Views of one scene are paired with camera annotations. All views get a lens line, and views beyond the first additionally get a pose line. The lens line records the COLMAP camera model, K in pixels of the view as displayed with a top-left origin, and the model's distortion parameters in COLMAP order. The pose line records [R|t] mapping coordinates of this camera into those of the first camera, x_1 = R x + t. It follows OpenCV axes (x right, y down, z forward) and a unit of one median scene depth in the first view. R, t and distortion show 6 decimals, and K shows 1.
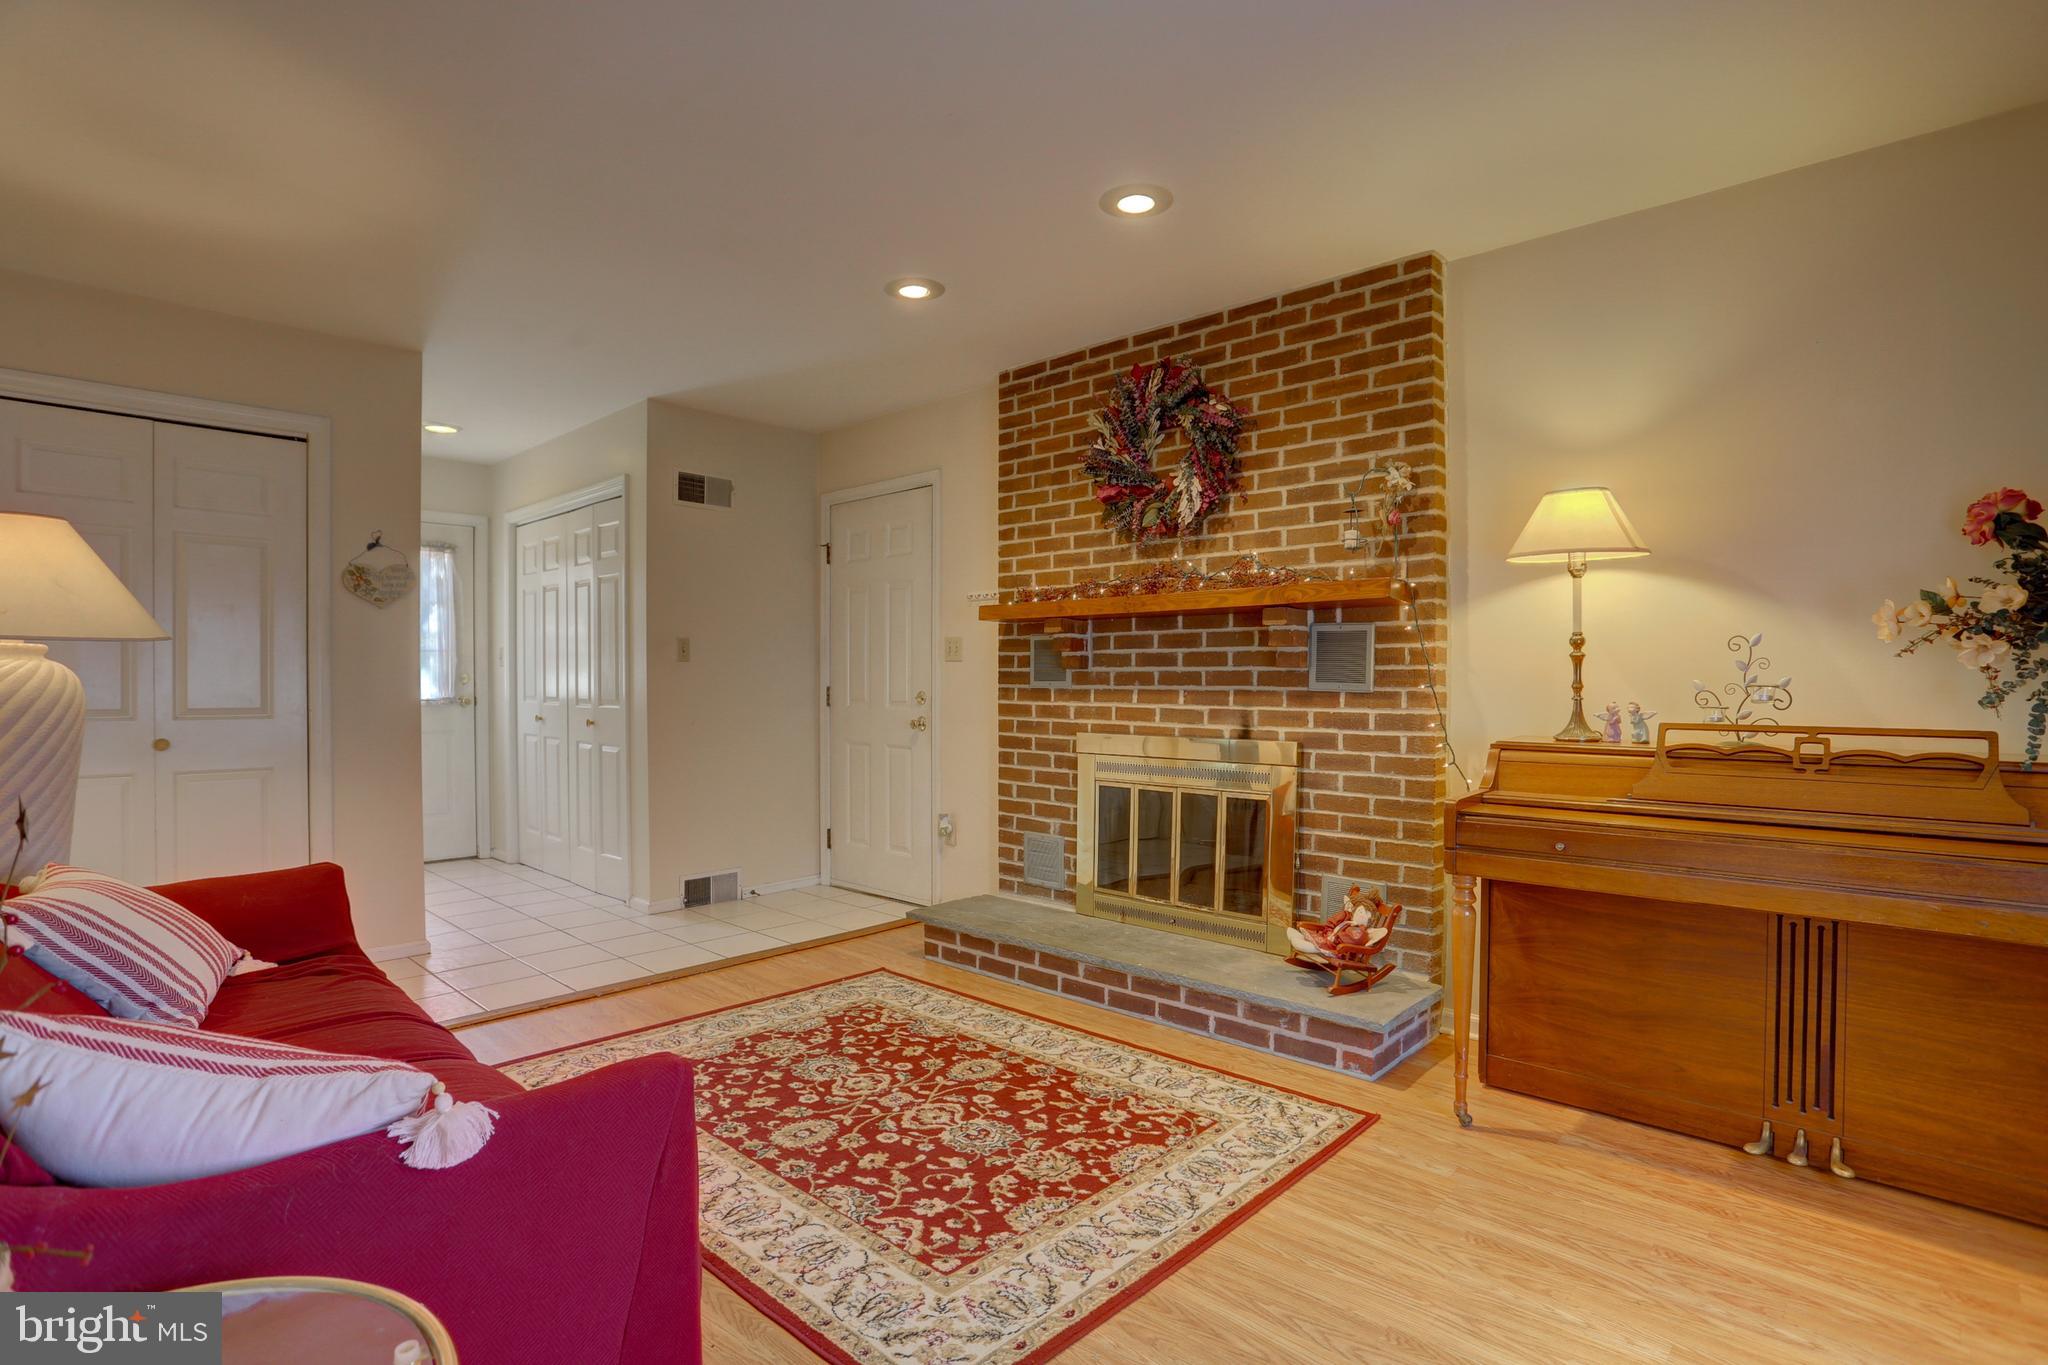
lens RADIAL K [[1022.9, 0, 1025.5], [0, 1022.9, 685.5], [0, 0, 1]] dist [-0.081145, 0.035140]
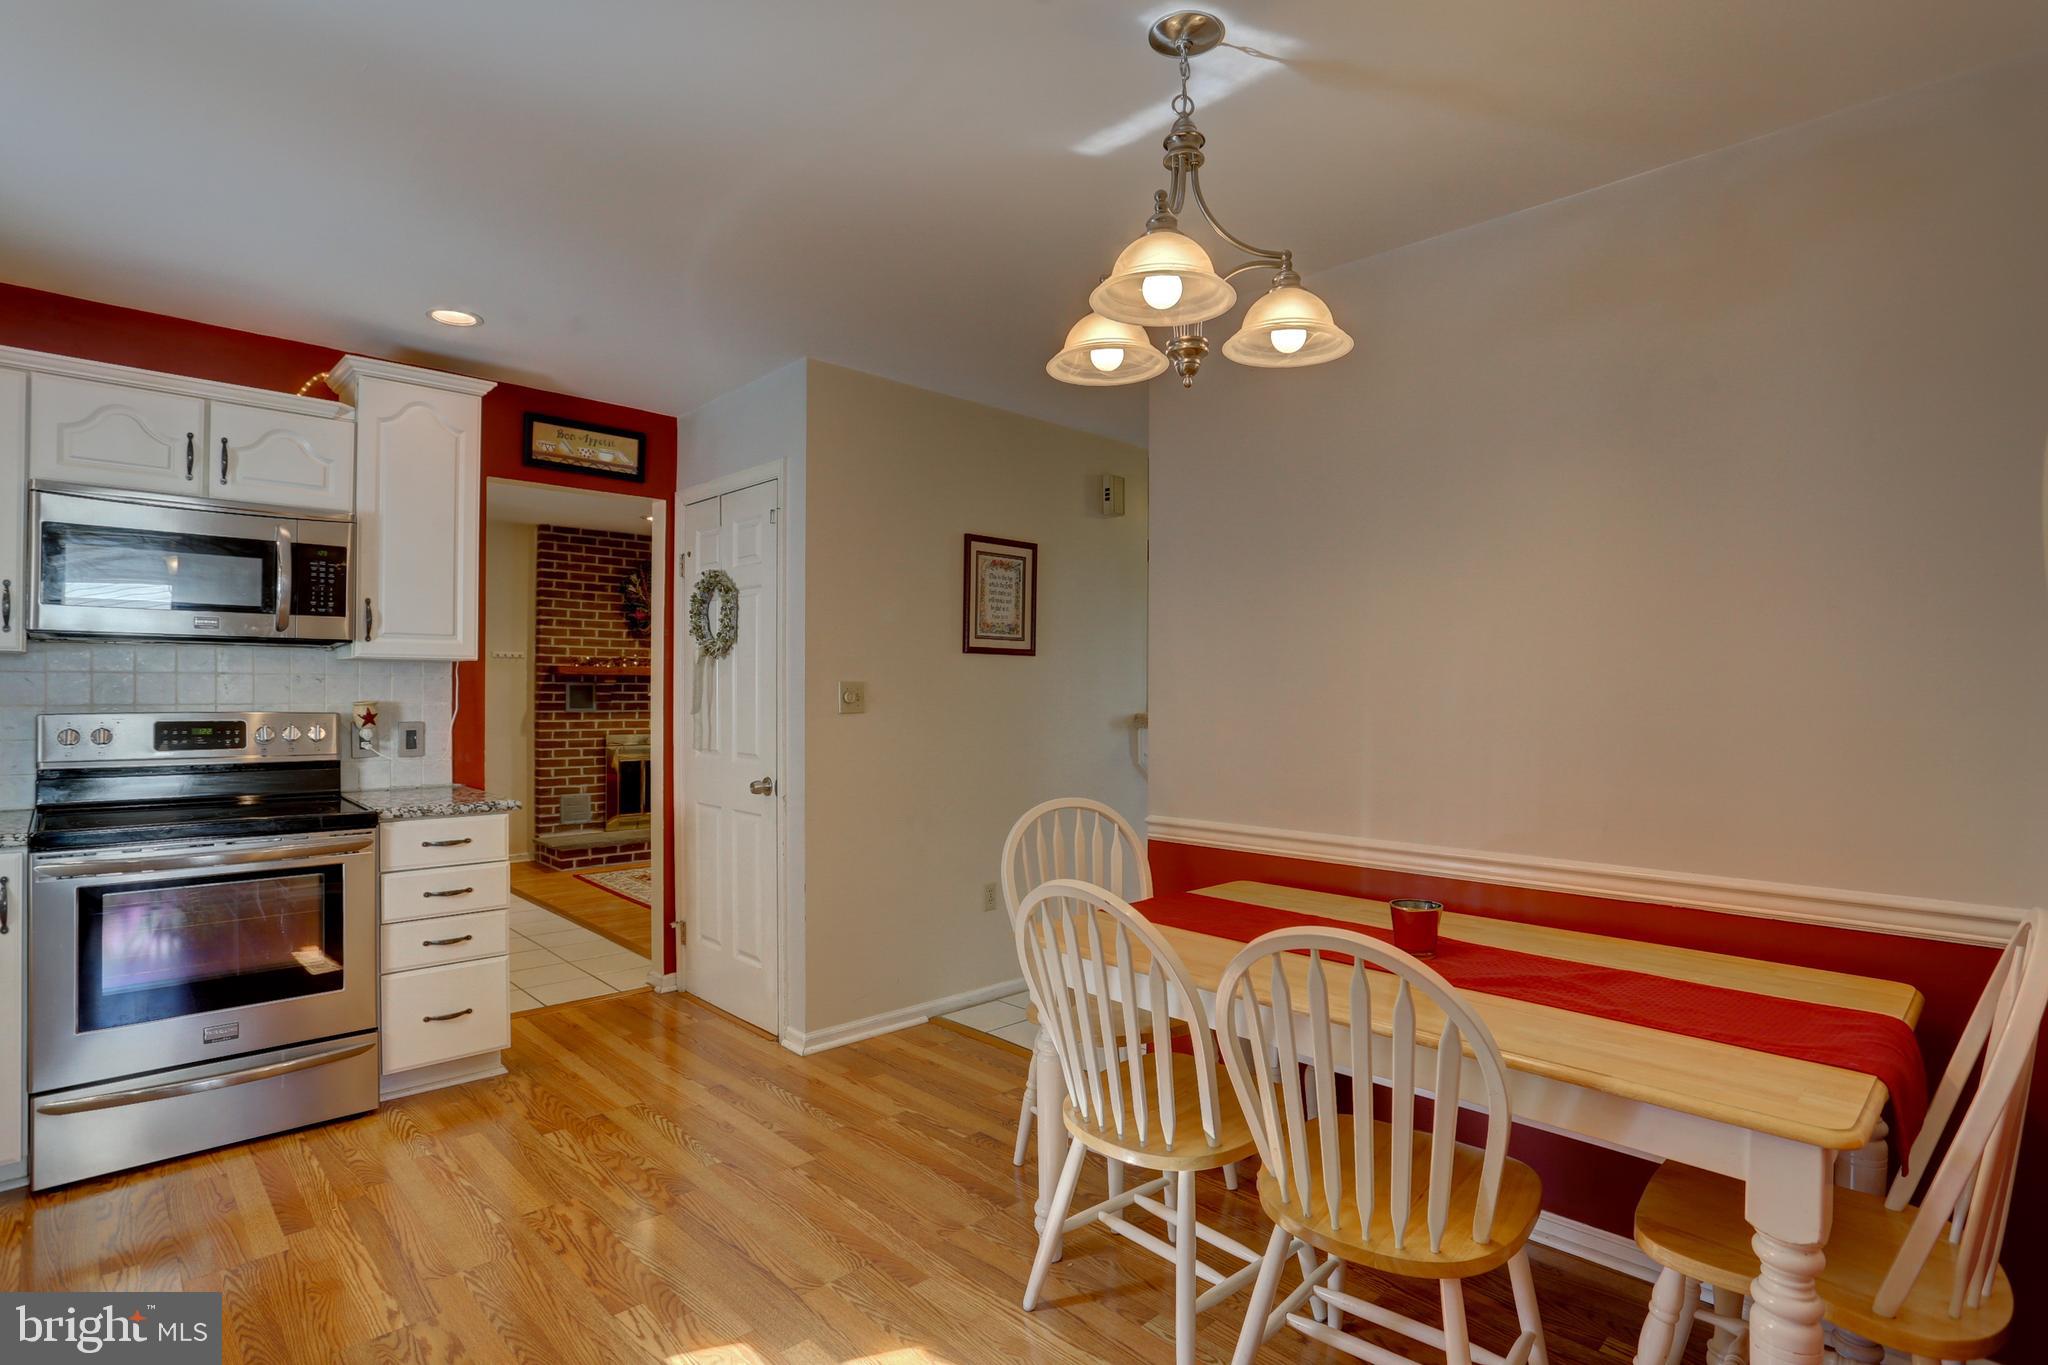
lens RADIAL K [[1012.0, 0, 1009.0], [0, 1012.0, 693.4], [0, 0, 1]] dist [-0.079045, 0.034437]
pose [[0.060072, -0.005758, 0.998177, -2.651956], [0.000229, 0.999983, 0.005755, -0.064124], [-0.998194, -0.000117, 0.060072, 0.222287]]
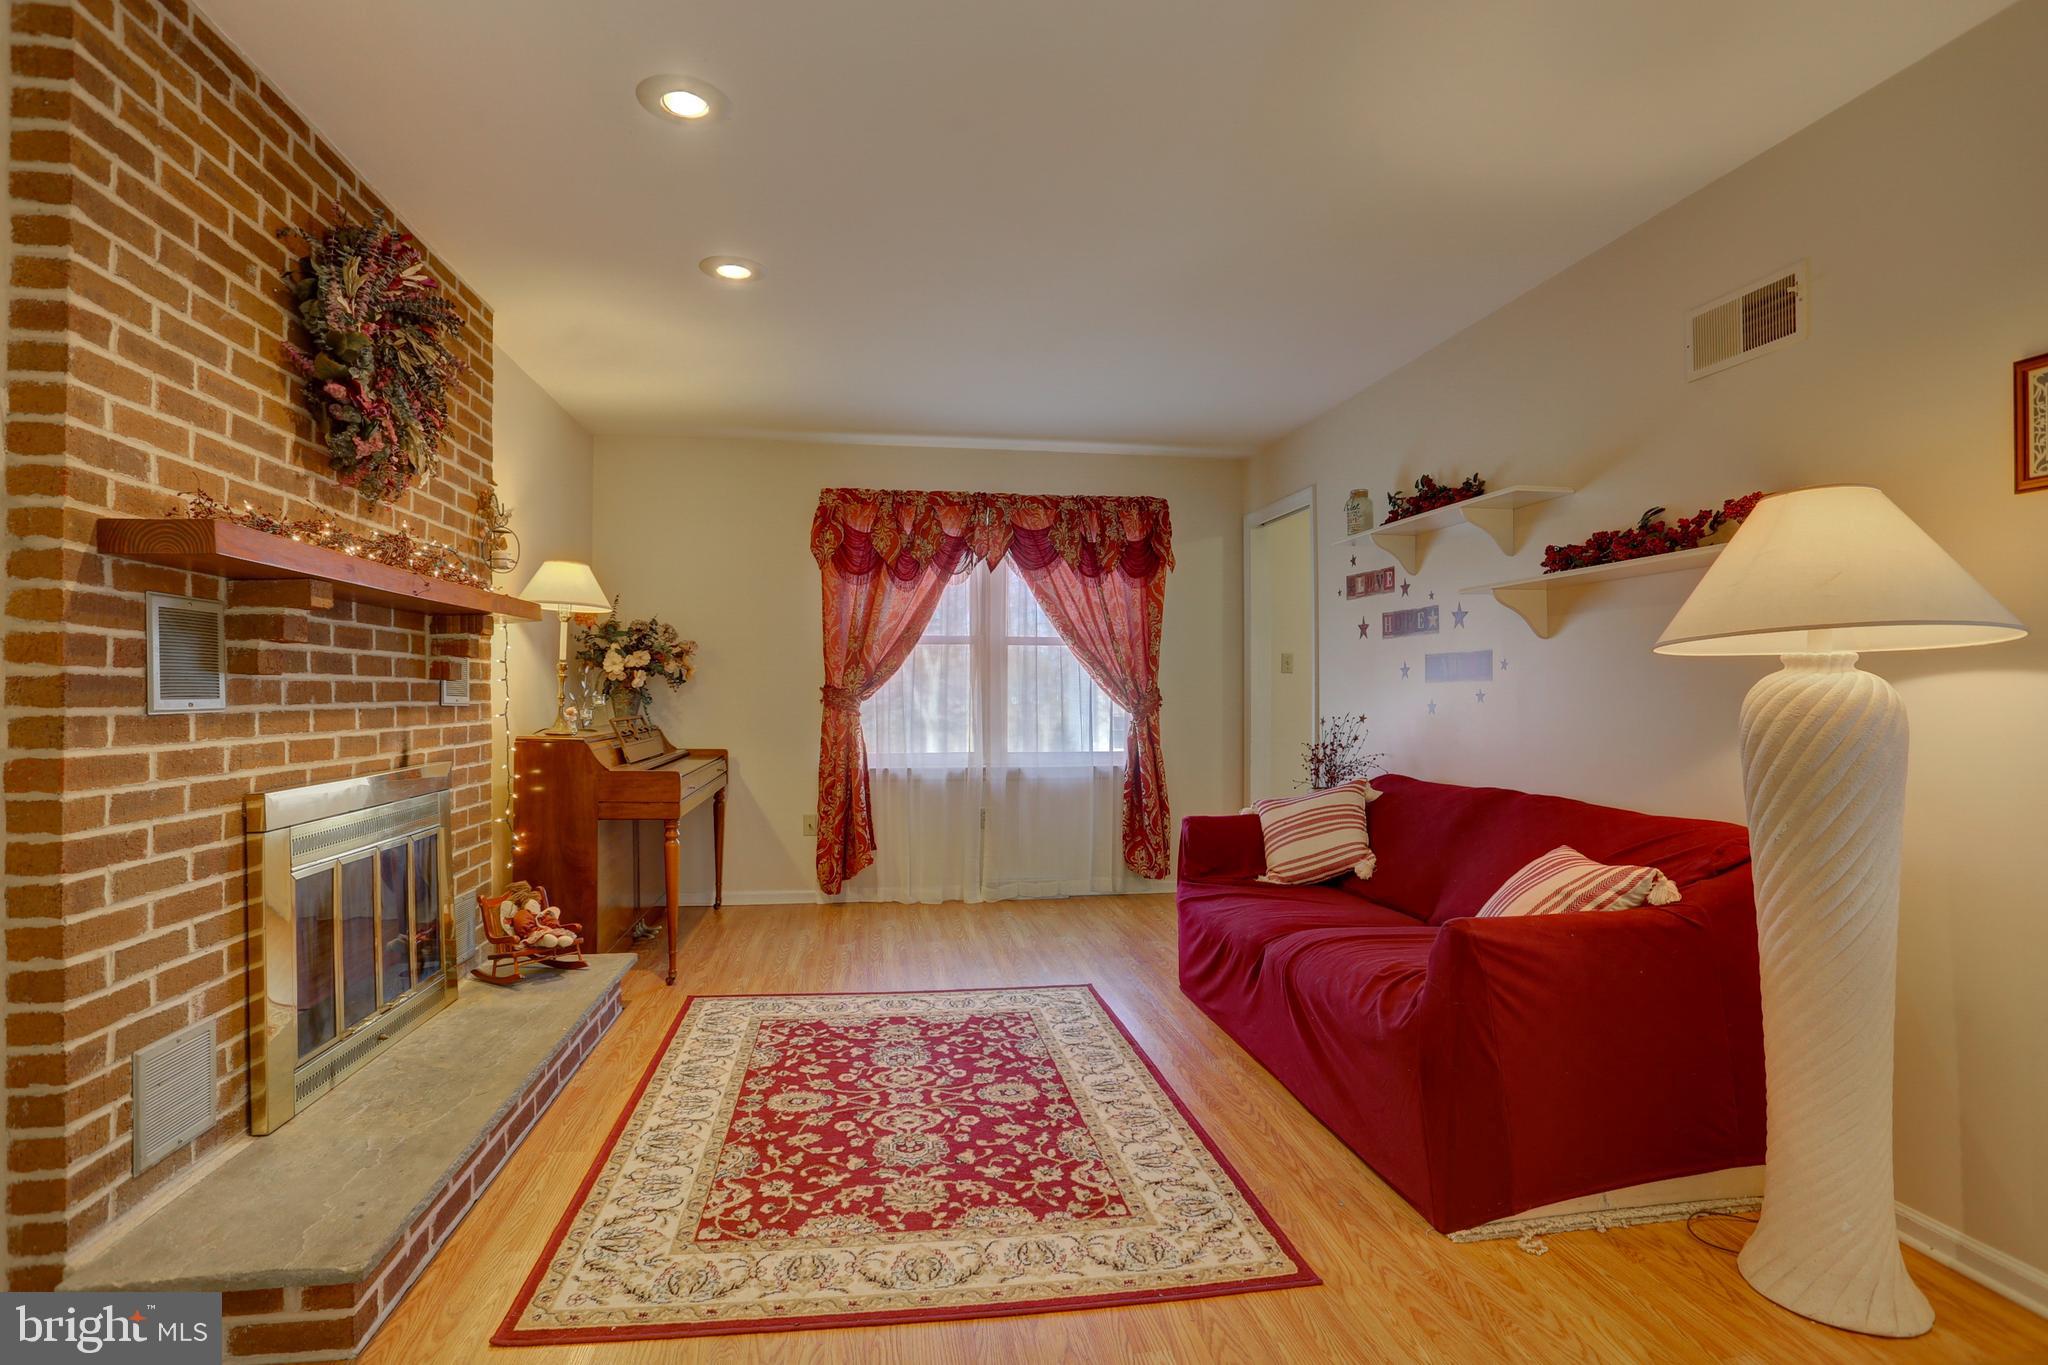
lens RADIAL K [[1012.0, 0, 1009.0], [0, 1012.0, 693.4], [0, 0, 1]] dist [-0.079045, 0.034437]
pose [[-0.783279, -0.003342, 0.621661, -0.860187], [0.000587, 0.999981, 0.006116, -0.014215], [-0.621670, 0.005156, -0.783263, 1.755287]]
